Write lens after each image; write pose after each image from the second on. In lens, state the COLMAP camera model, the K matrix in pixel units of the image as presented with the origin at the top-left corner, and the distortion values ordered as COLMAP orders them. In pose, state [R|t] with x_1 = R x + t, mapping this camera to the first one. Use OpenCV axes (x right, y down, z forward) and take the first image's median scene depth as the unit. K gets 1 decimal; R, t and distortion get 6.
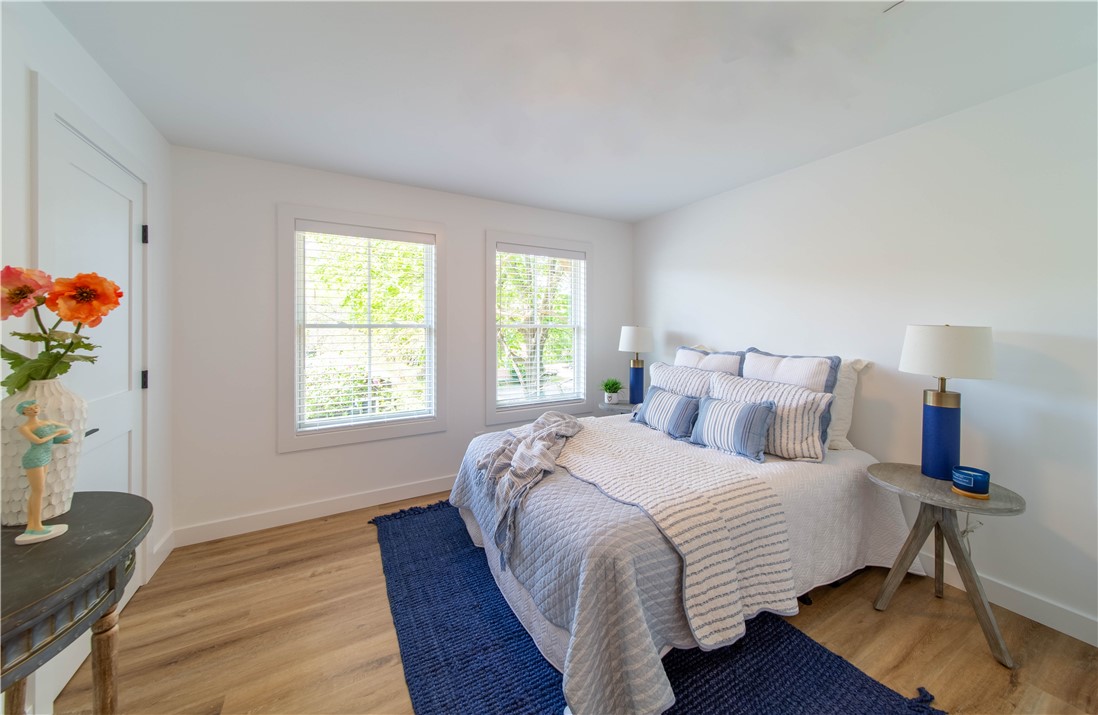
lens RADIAL K [[382.2, 0, 570.4], [0, 382.2, 324.4], [0, 0, 1]] dist [0.005032, -0.000101]
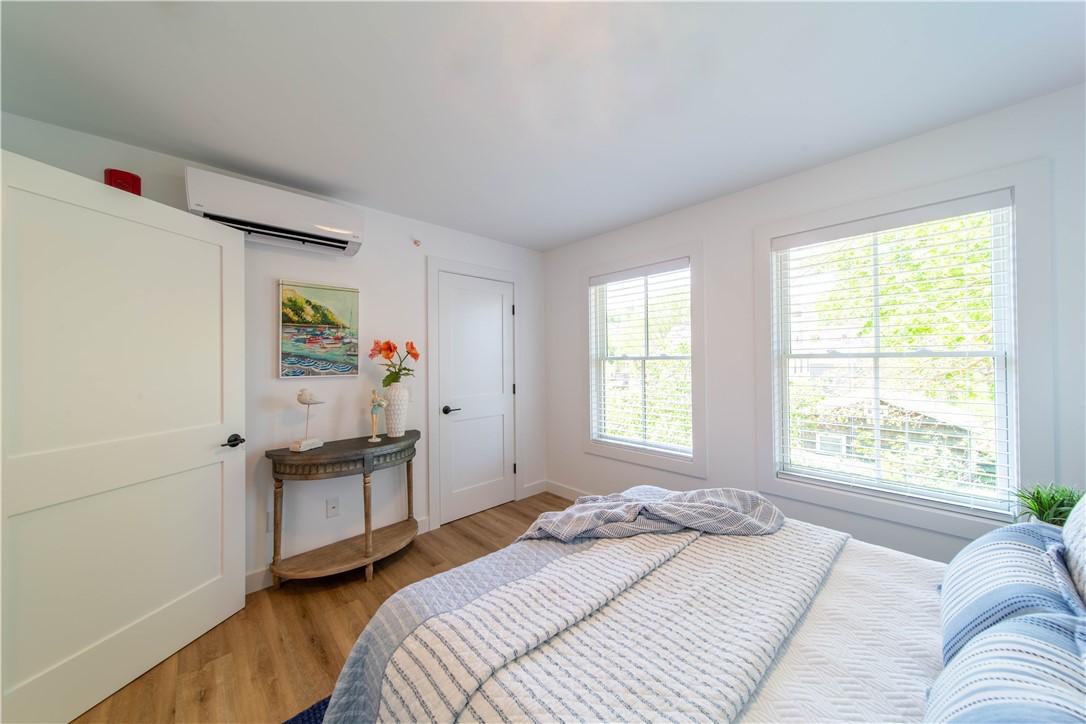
lens RADIAL K [[375.3, 0, 542.1], [0, 375.3, 356.8], [0, 0, 1]] dist [0.008076, -0.000784]
pose [[0.230067, -0.007944, -0.973142, 0.300504], [0.016860, 0.999849, -0.004176, 0.000002], [0.973029, -0.015446, 0.230167, 0.324629]]
